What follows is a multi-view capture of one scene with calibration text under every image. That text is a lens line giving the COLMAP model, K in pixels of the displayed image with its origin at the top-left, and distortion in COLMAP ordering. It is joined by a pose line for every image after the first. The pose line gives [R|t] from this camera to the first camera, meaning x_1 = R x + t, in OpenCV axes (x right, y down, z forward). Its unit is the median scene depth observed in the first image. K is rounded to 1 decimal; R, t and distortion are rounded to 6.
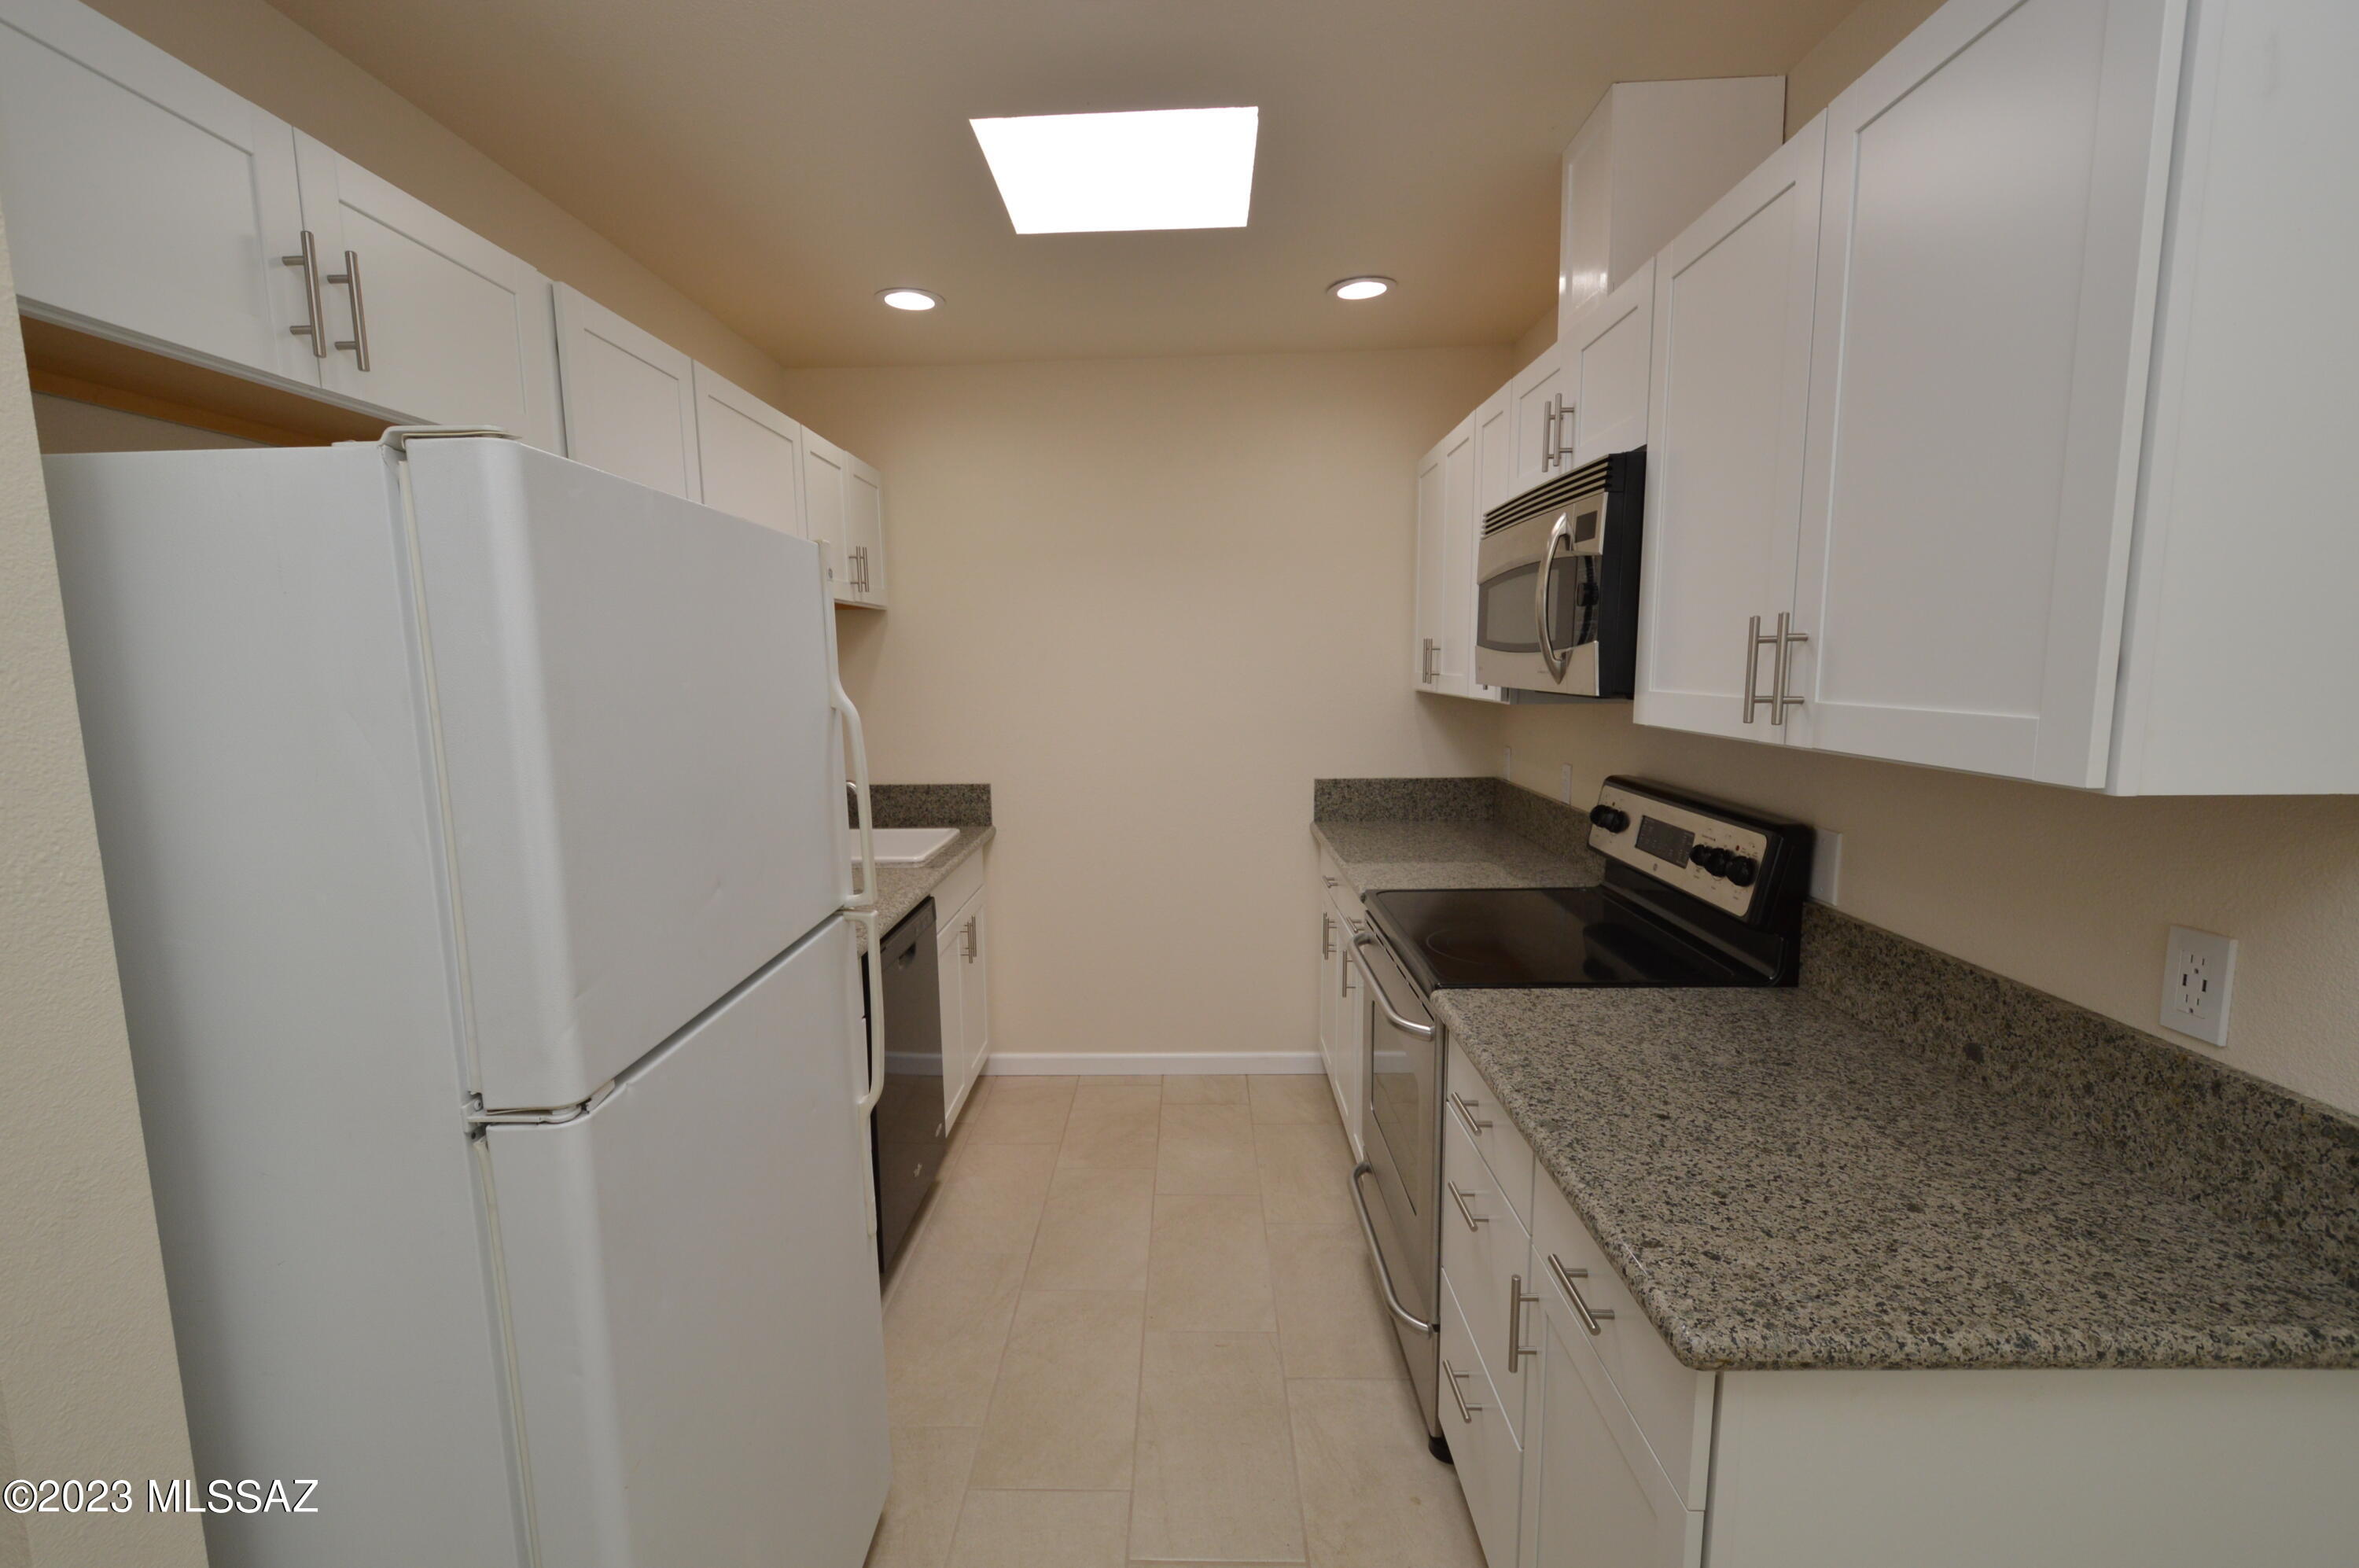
lens RADIAL K [[1055.3, 0, 1170.4], [0, 1055.3, 806.5], [0, 0, 1]] dist [0.000398, -0.000212]
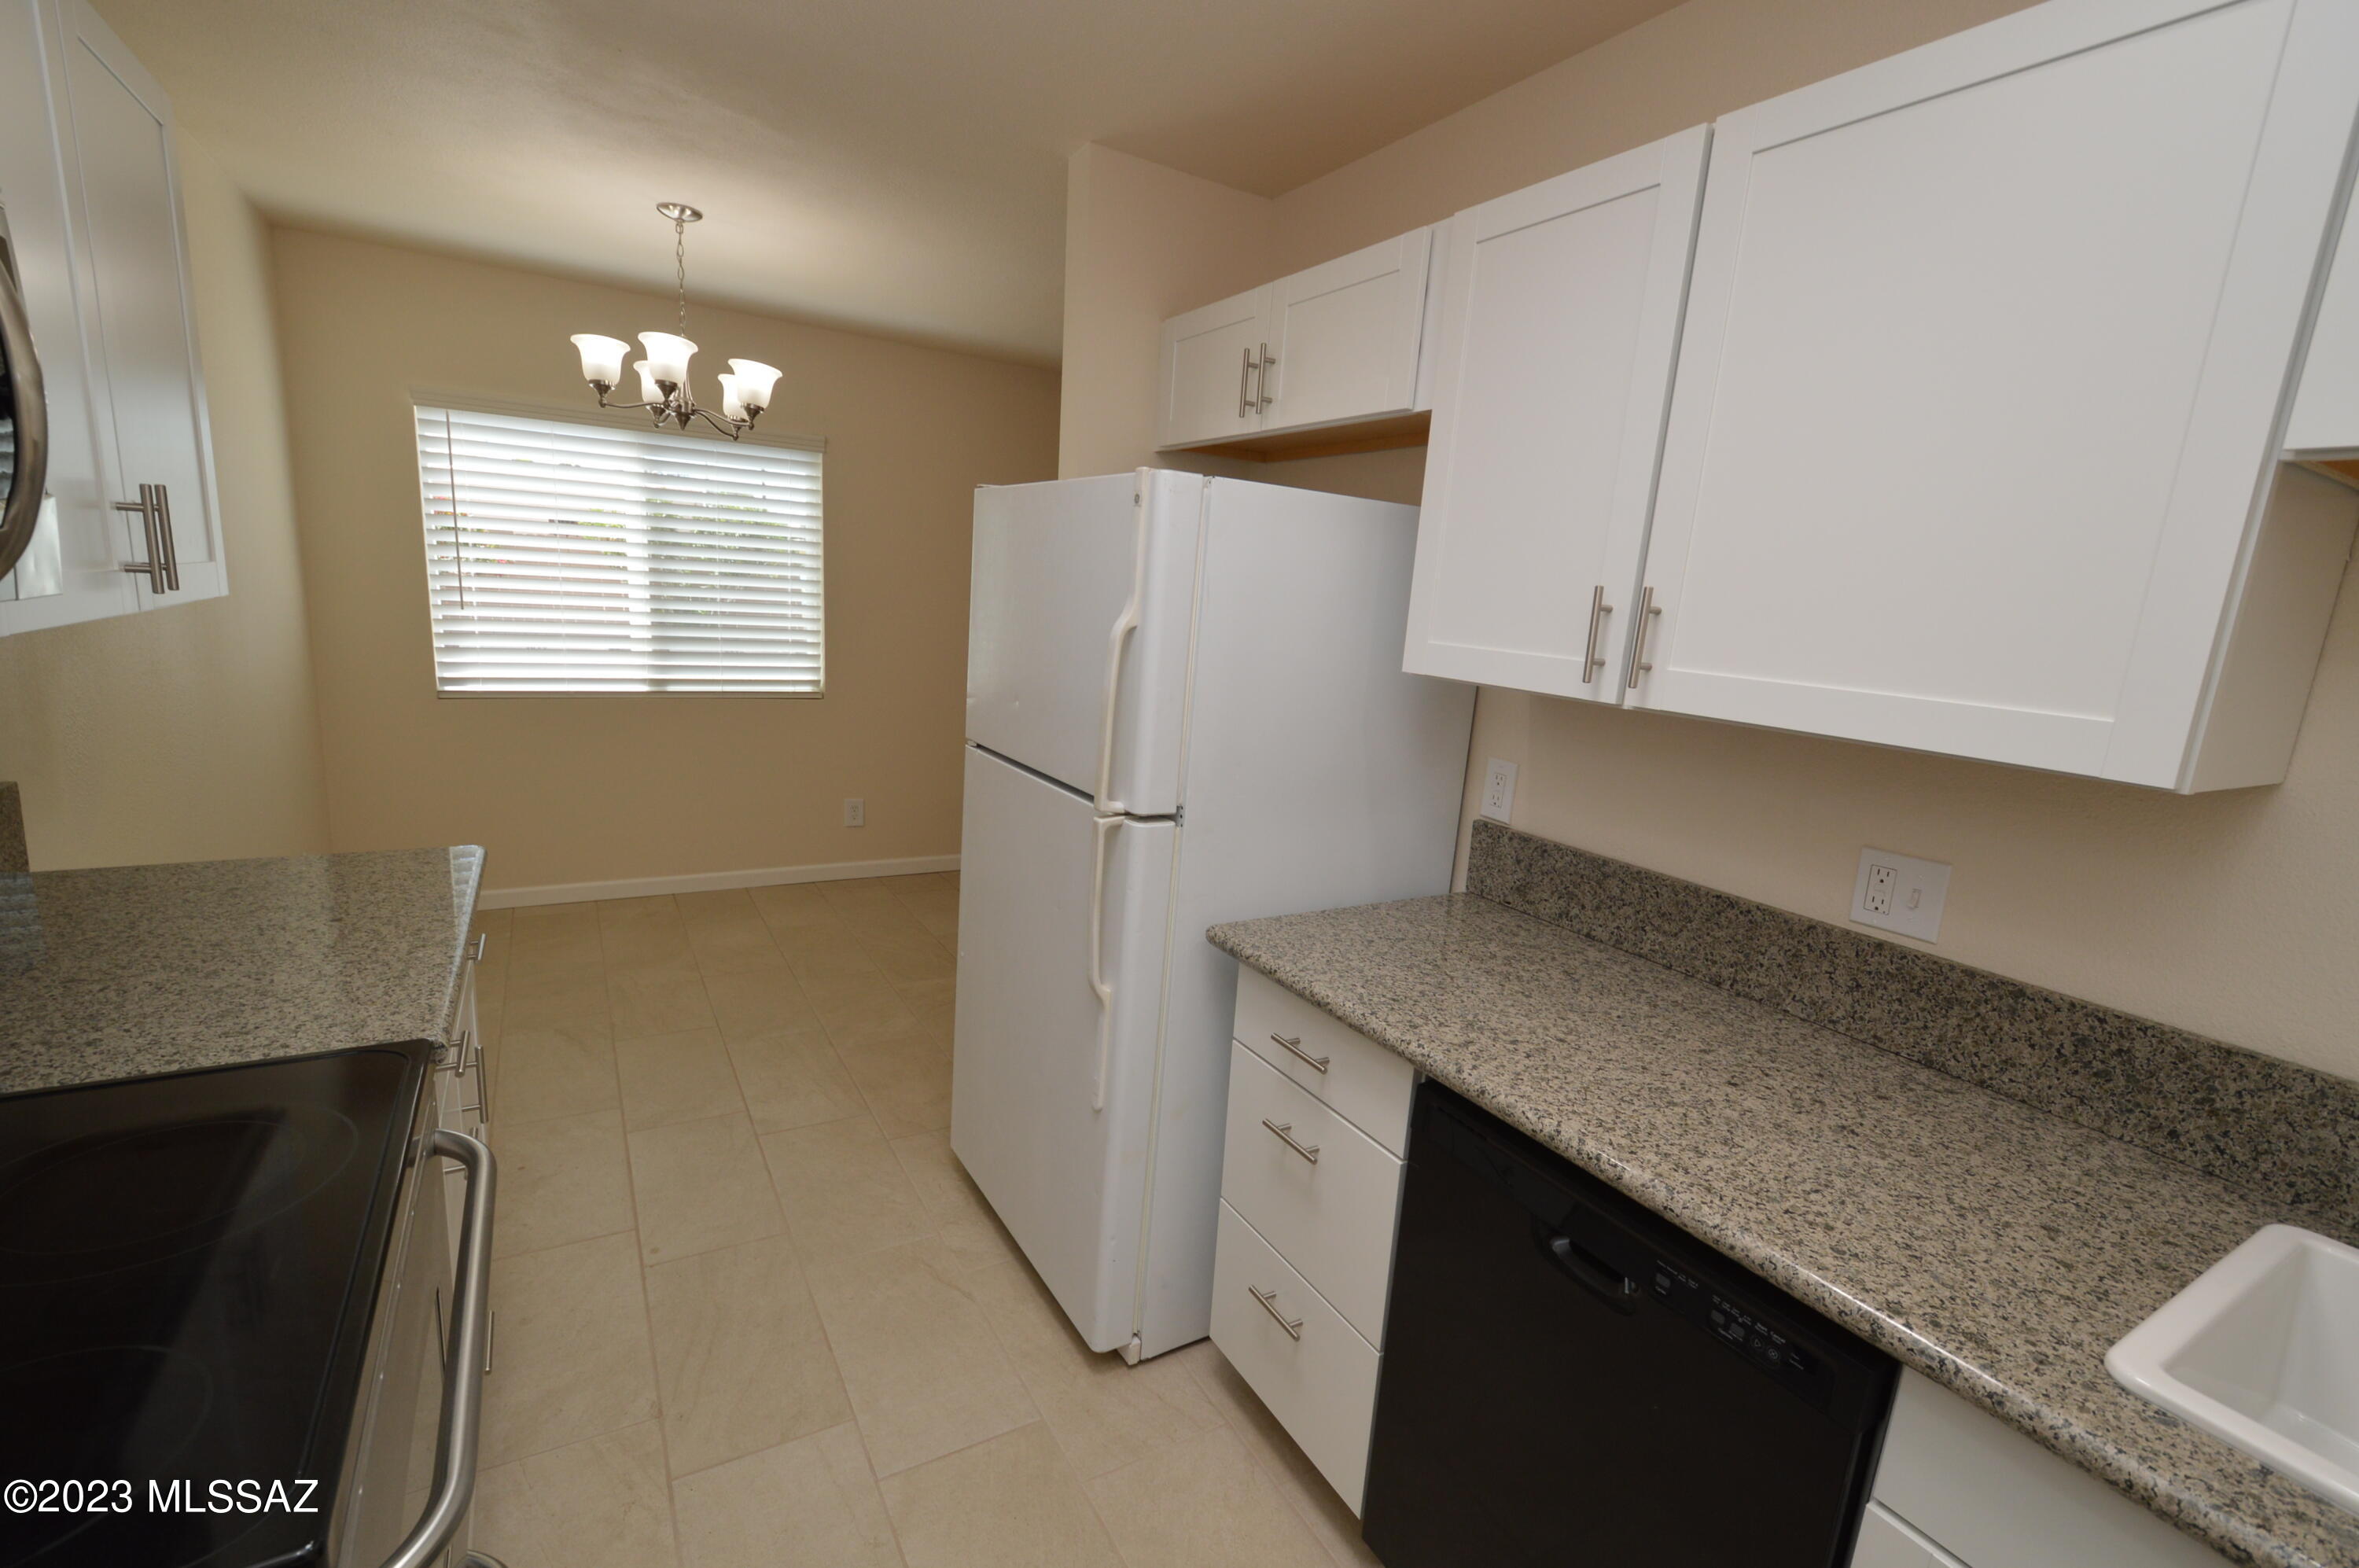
lens RADIAL K [[1055.3, 0, 1170.4], [0, 1055.3, 806.5], [0, 0, 1]] dist [0.000398, -0.000212]
pose [[-0.856865, 0.067739, -0.511071, 0.136672], [-0.121650, 0.936769, 0.328123, -0.187630], [0.500982, 0.343329, -0.794445, 1.294581]]
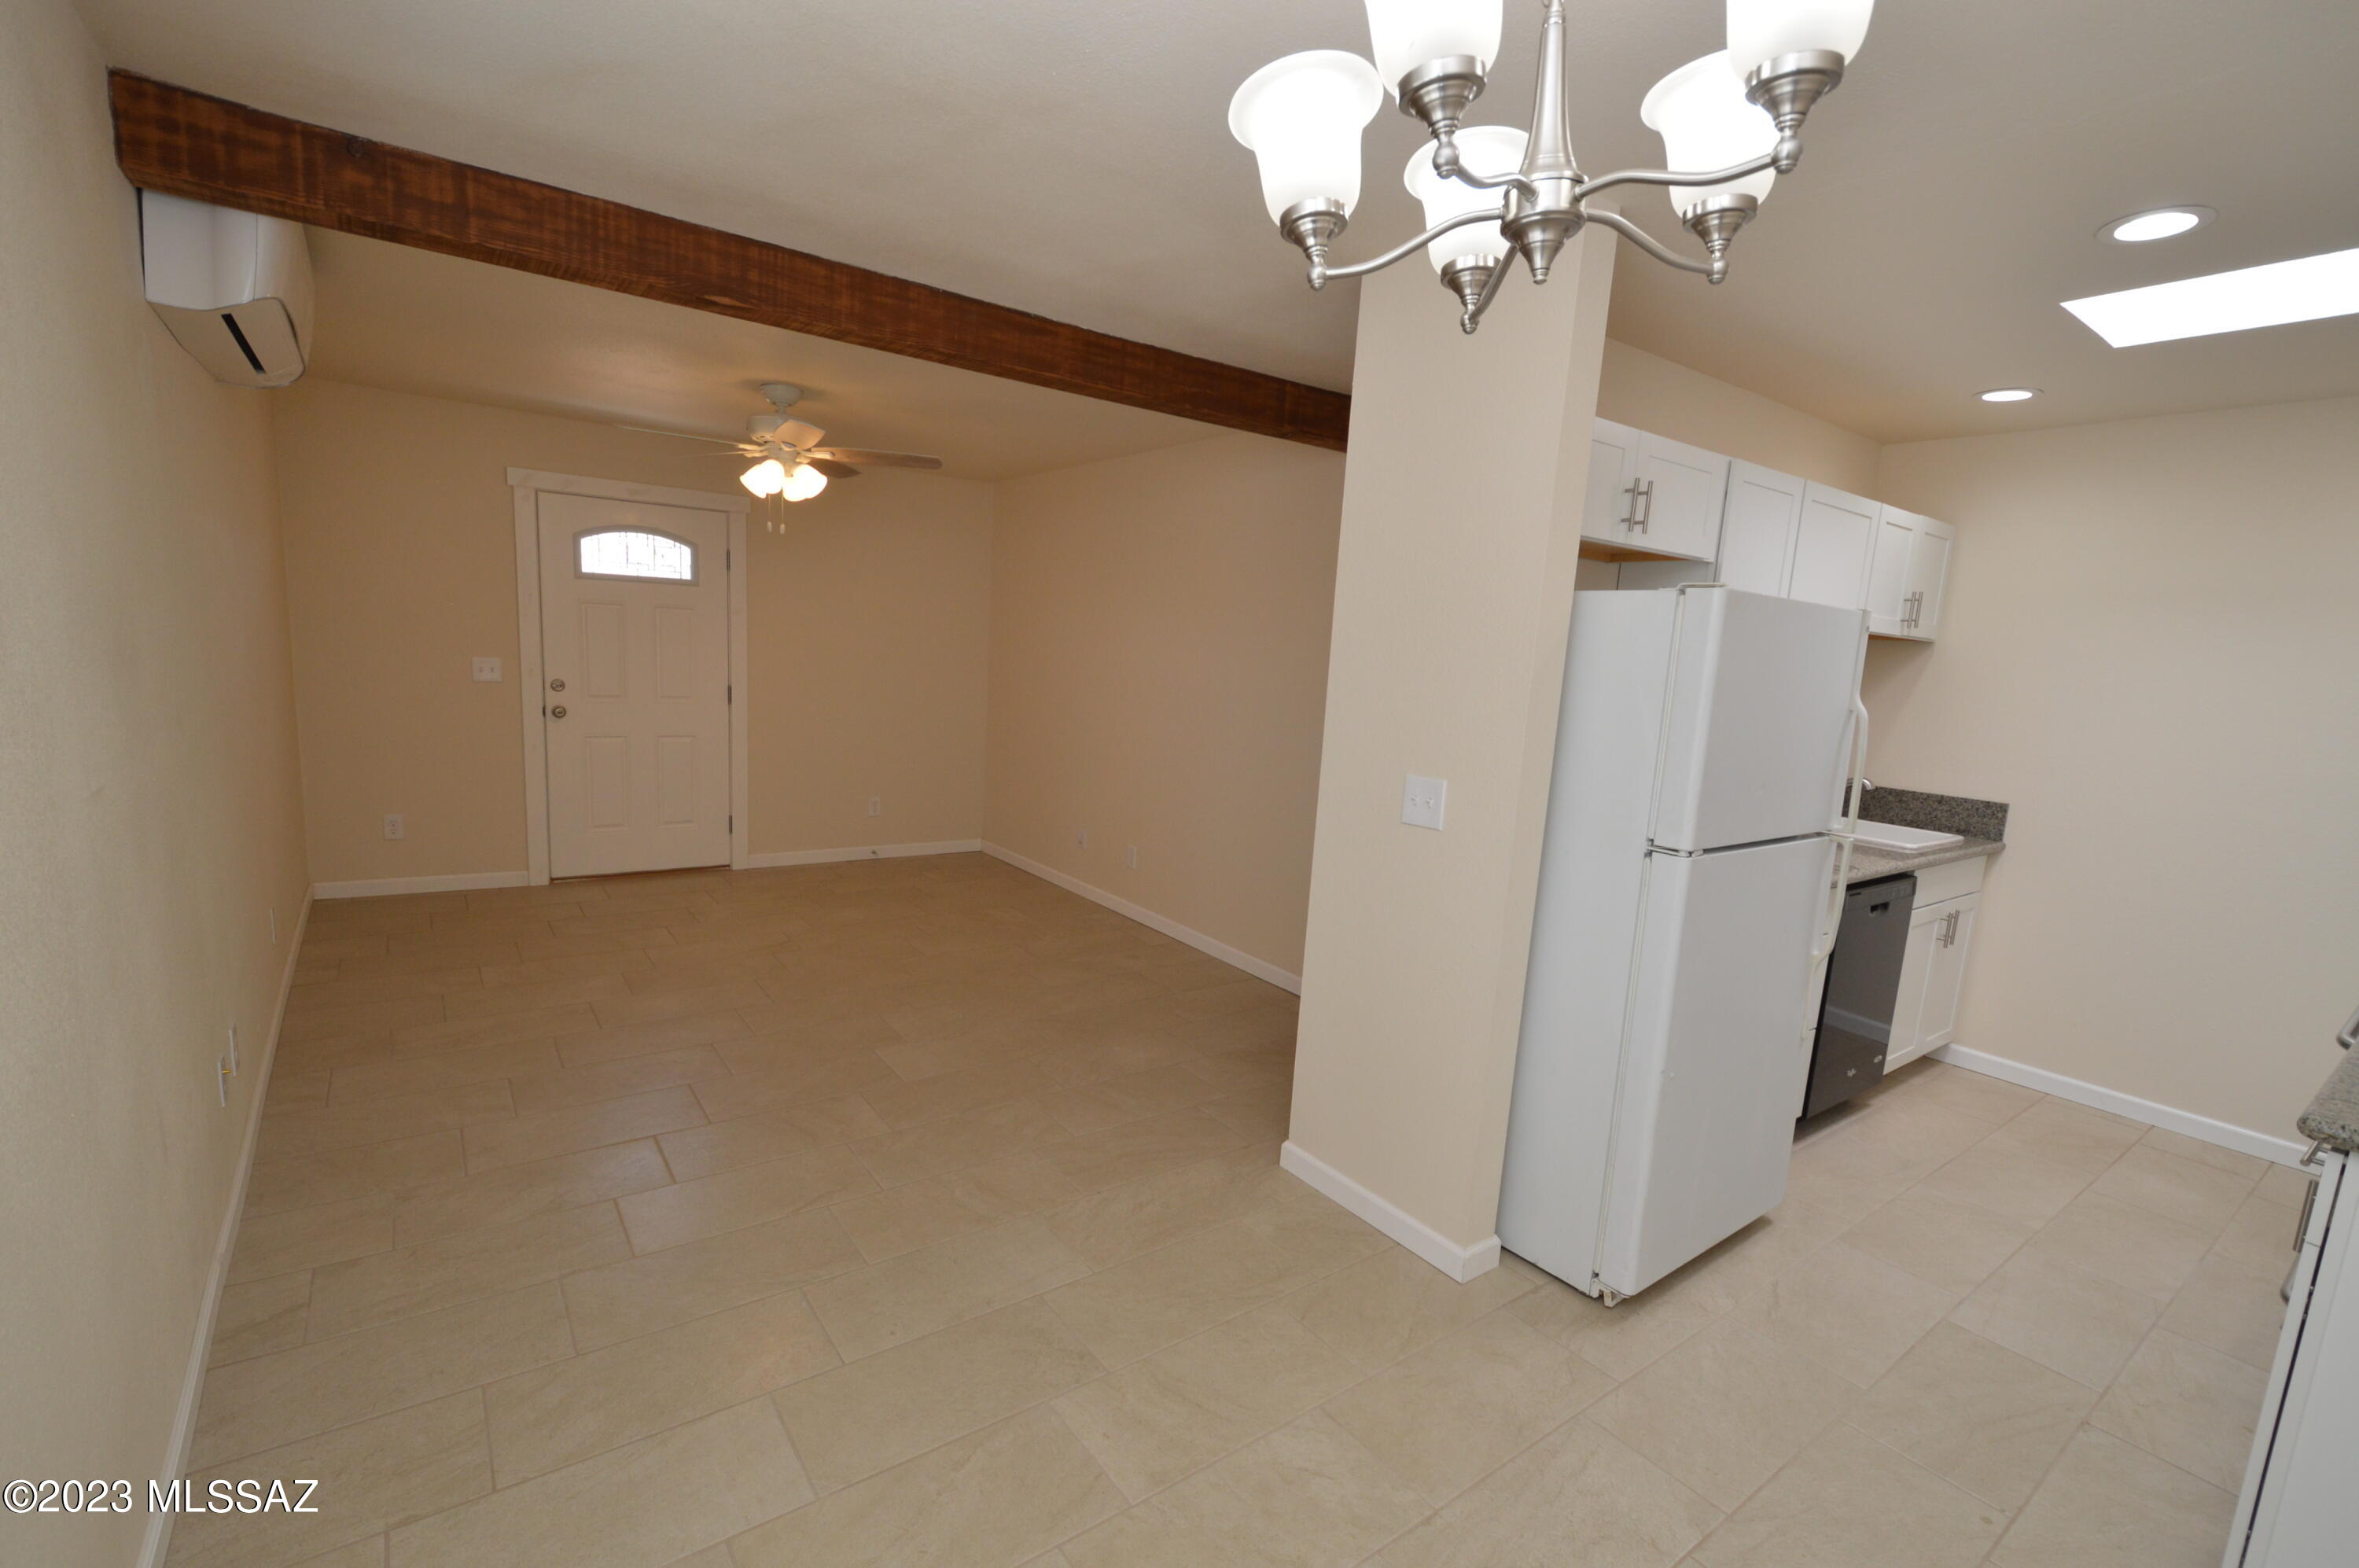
lens RADIAL K [[1055.3, 0, 1170.4], [0, 1055.3, 806.5], [0, 0, 1]] dist [0.000398, -0.000212]
pose [[0.613613, 0.175150, -0.769936, 0.215572], [-0.177865, 0.980687, 0.081341, 0.072413], [0.769314, 0.087033, 0.632915, -0.564766]]
